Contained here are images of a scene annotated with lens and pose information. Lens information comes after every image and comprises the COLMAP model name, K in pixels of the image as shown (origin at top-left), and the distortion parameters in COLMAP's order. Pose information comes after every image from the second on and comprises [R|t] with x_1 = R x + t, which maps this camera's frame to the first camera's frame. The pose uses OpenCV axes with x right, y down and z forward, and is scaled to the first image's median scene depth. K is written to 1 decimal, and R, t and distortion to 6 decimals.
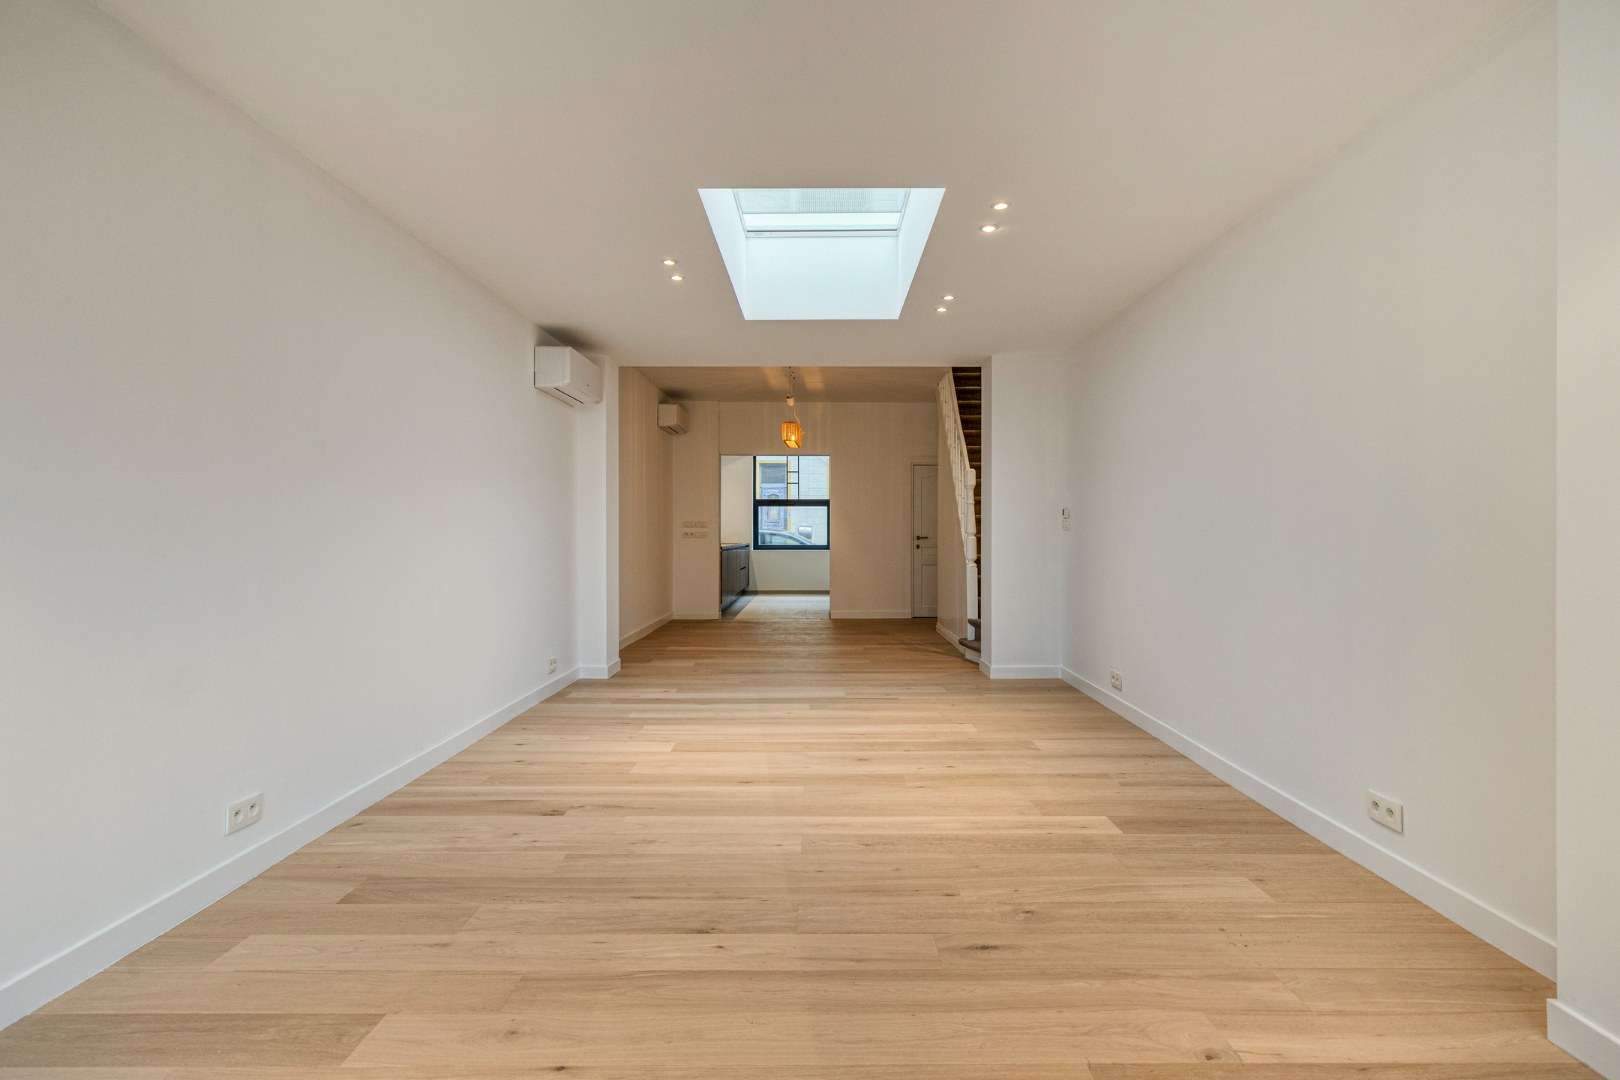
lens RADIAL K [[822.1, 0, 815.0], [0, 822.1, 532.8], [0, 0, 1]] dist [0.001763, 0.001203]
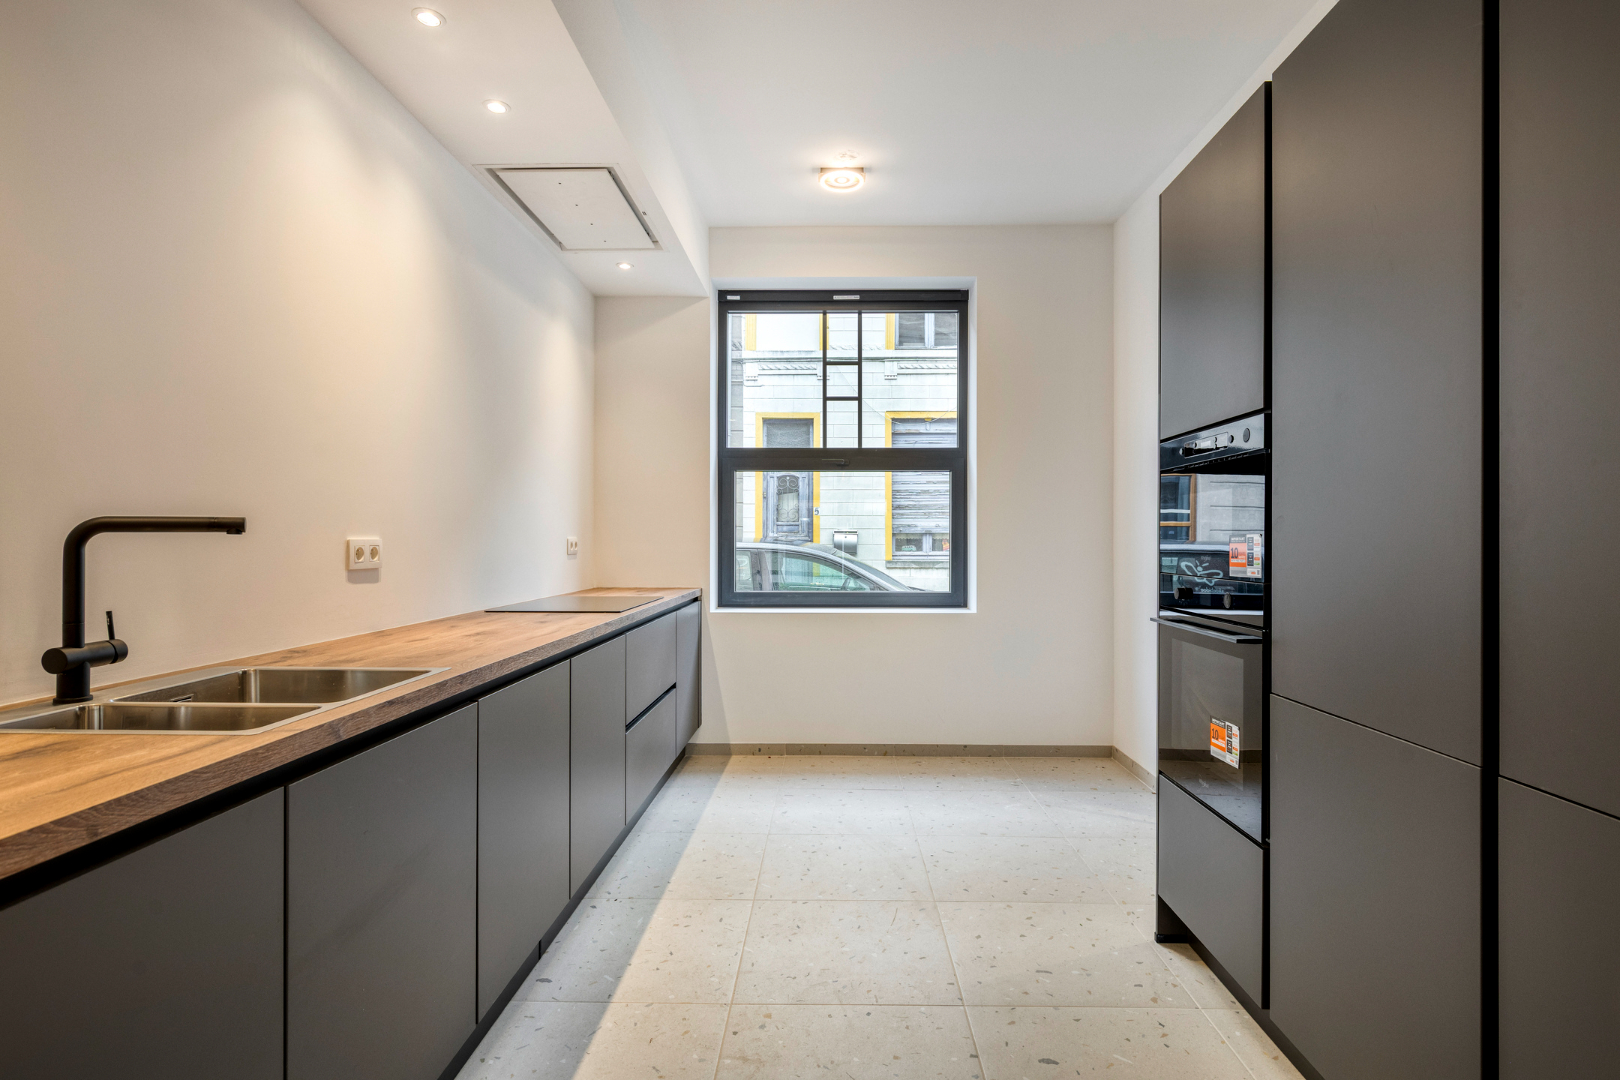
lens RADIAL K [[822.1, 0, 815.0], [0, 822.1, 532.8], [0, 0, 1]] dist [0.001763, 0.001203]
pose [[0.999740, 0.003017, -0.022587, -0.030865], [-0.003176, 0.999970, -0.007019, -0.006124], [0.022565, 0.007089, 0.999720, 0.696869]]
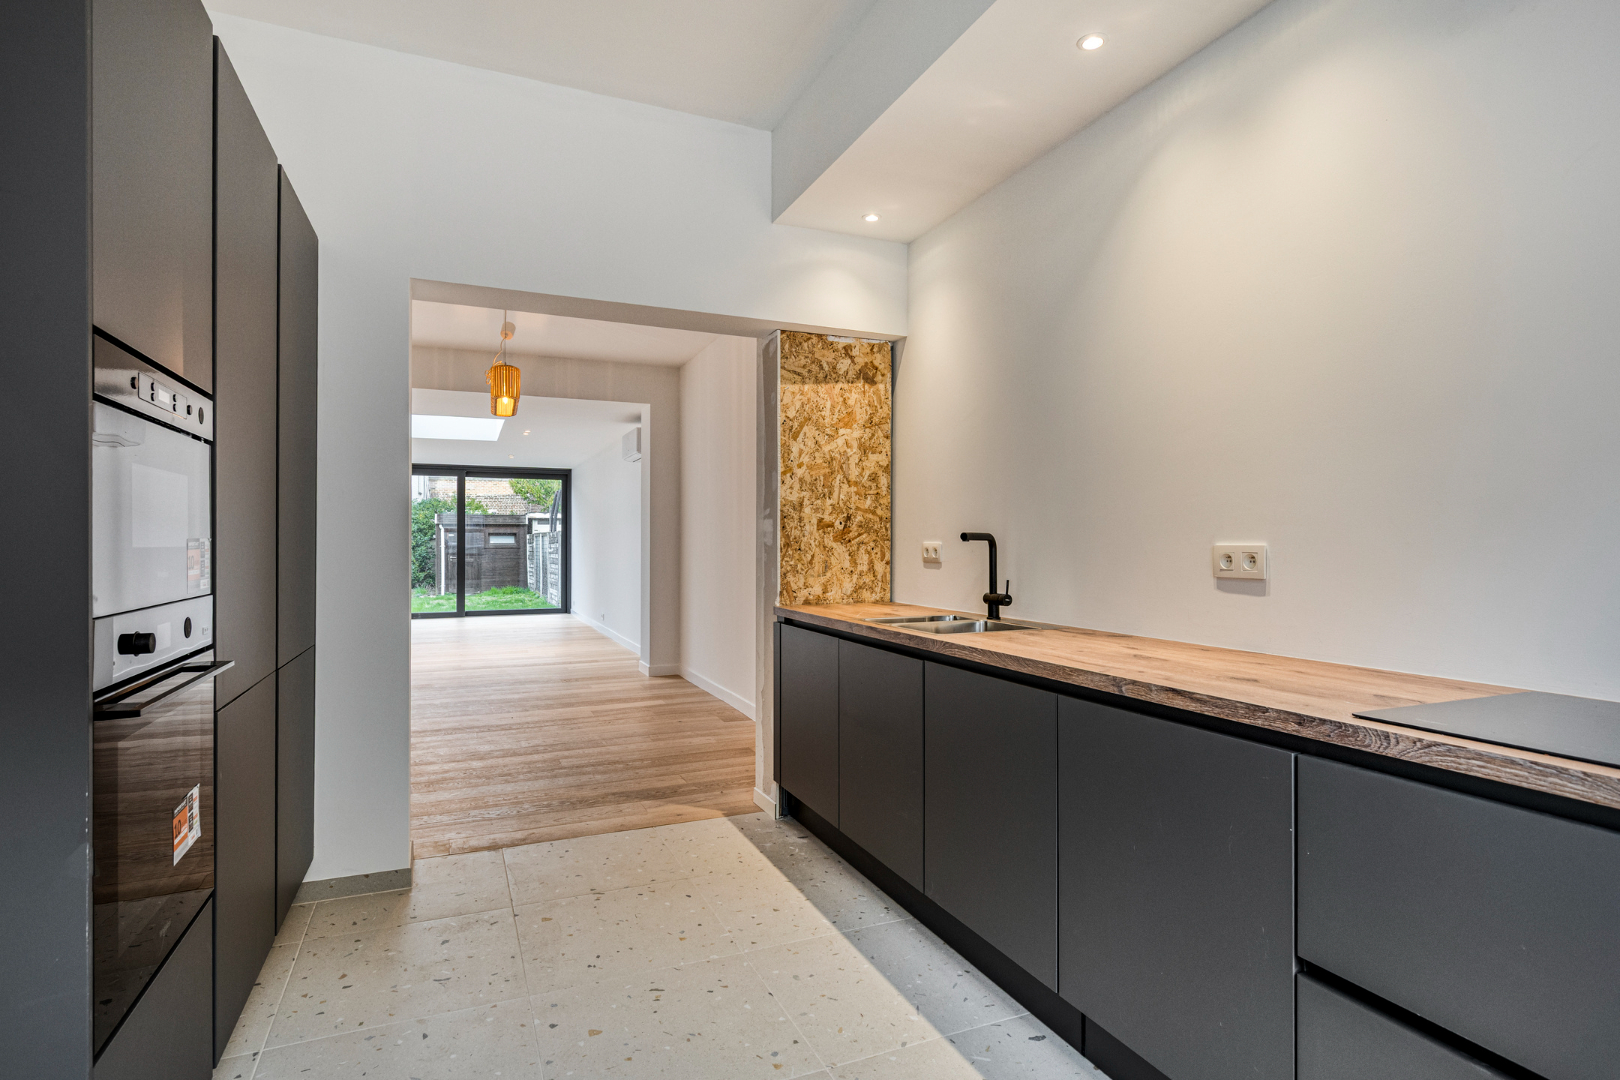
lens RADIAL K [[853.5, 0, 810.0], [0, 853.5, 540.0], [0, 0, 1]] dist [0.000958, 0.000270]
pose [[-0.920570, -0.001830, -0.390573, 0.008010], [-0.000013, 0.999989, -0.004653, -0.005883], [0.390577, -0.004279, -0.920560, 0.979931]]
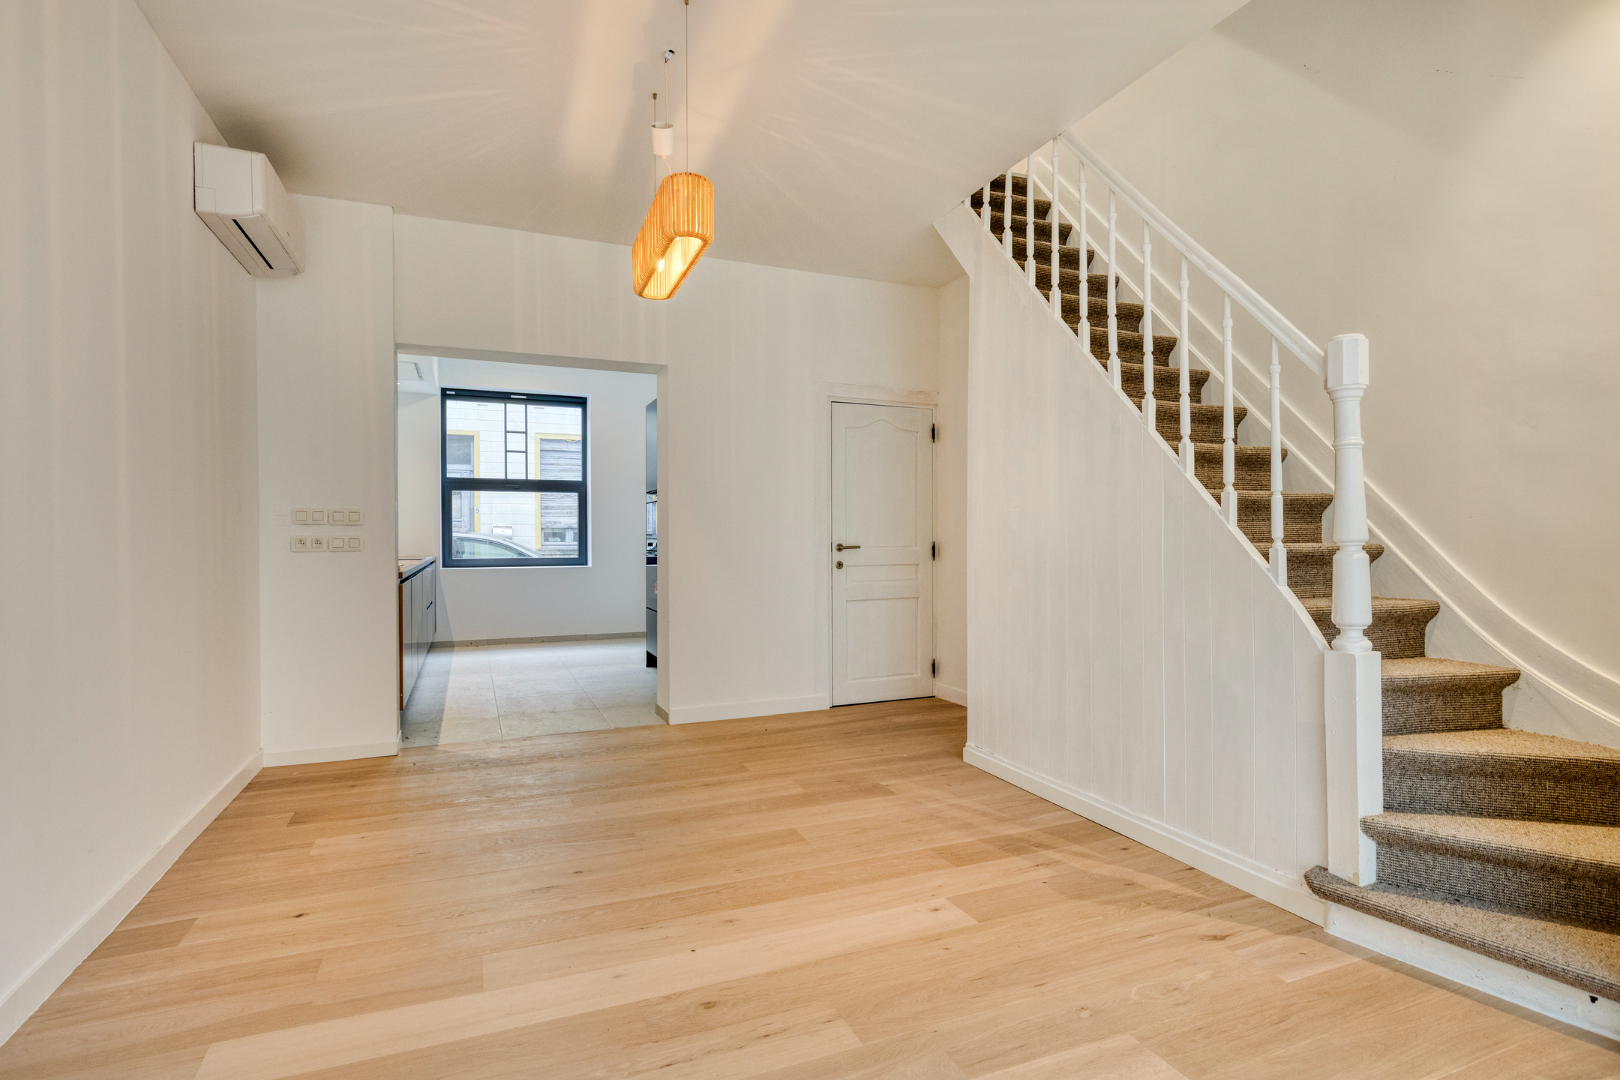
lens RADIAL K [[822.1, 0, 815.0], [0, 822.1, 532.8], [0, 0, 1]] dist [0.001763, 0.001203]
pose [[0.921590, -0.002169, 0.388159, -0.059554], [0.003531, 0.999990, -0.002795, -0.000967], [-0.388149, 0.003946, 0.921588, 0.392002]]
